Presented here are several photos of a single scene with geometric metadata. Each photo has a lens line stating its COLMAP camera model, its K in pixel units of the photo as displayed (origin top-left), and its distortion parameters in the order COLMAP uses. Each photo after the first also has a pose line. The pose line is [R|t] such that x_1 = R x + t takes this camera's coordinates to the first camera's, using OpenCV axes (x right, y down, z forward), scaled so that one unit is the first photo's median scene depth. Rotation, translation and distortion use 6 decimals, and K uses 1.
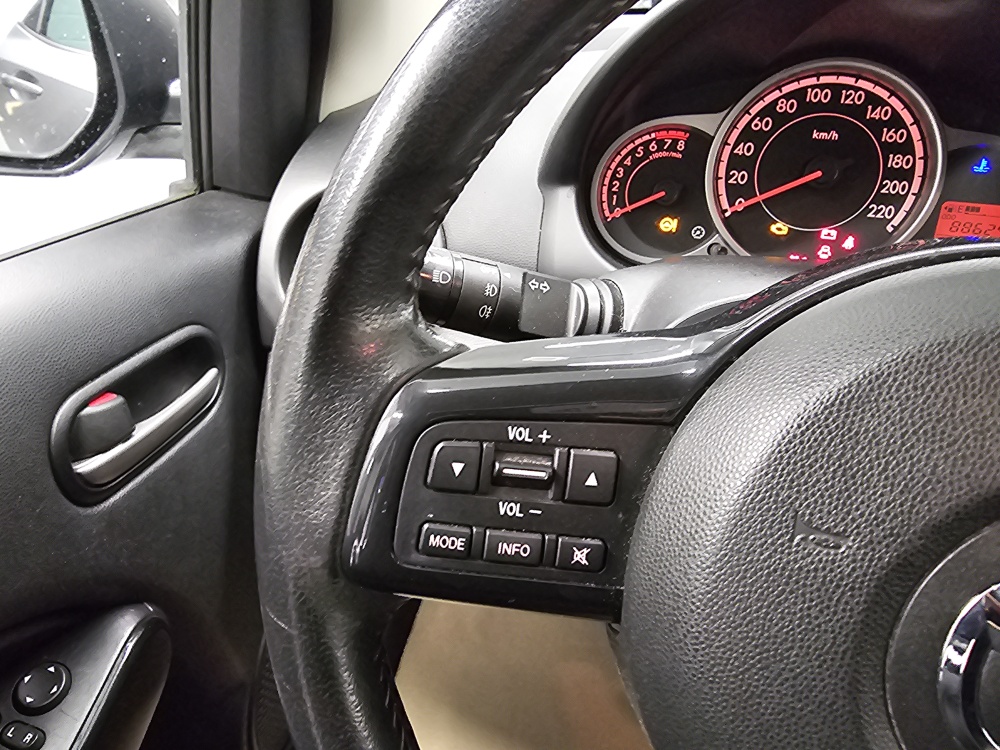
lens RADIAL K [[696.0, 0, 423.2], [0, 696.0, 358.7], [0, 0, 1]] dist [0.000020, 0.000807]
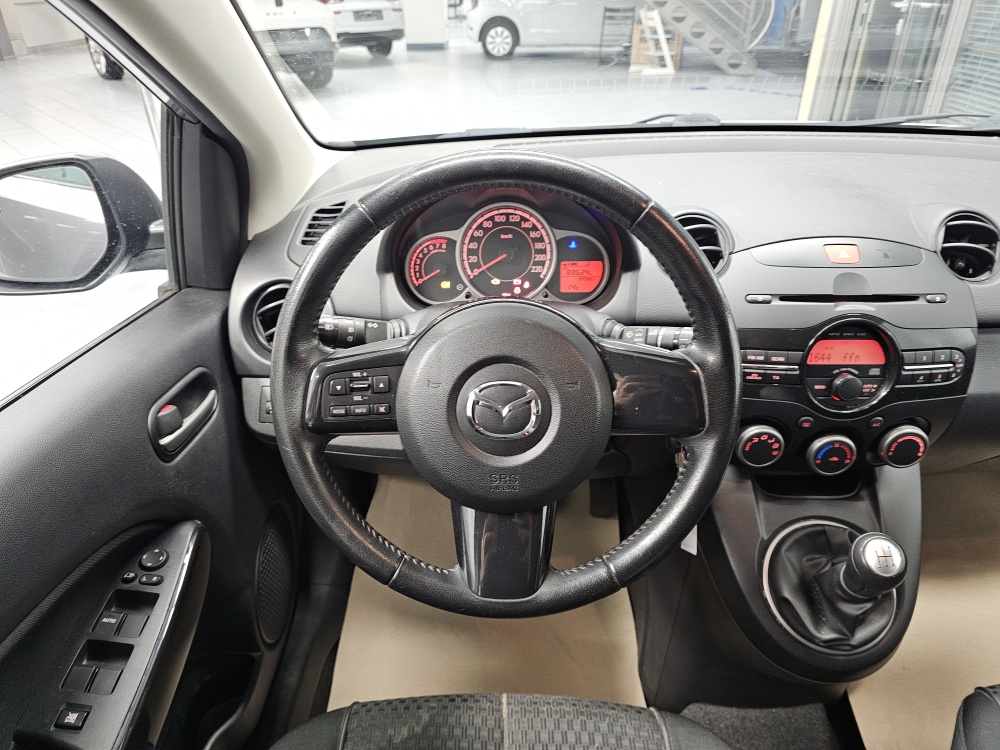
lens RADIAL K [[693.1, 0, 495.0], [0, 693.1, 375.4], [0, 0, 1]] dist [0.047949, -0.050482]
pose [[0.967984, -0.141888, 0.207060, 0.043051], [0.145234, 0.989397, -0.000969, 0.098207], [-0.204727, 0.031010, 0.978328, -1.072164]]
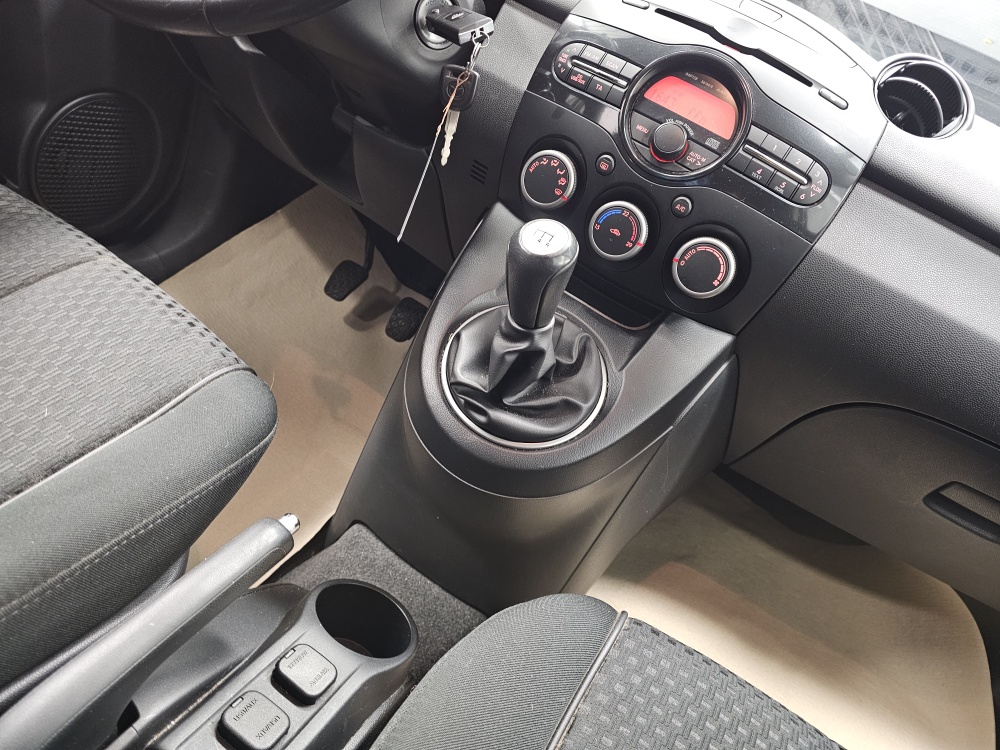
lens RADIAL K [[693.1, 0, 495.0], [0, 693.1, 375.4], [0, 0, 1]] dist [0.047949, -0.050482]
pose [[0.896566, 0.442483, 0.019428, 1.244455], [-0.437853, 0.892087, -0.111649, 1.058352], [-0.066734, 0.091594, 0.993558, -0.796695]]
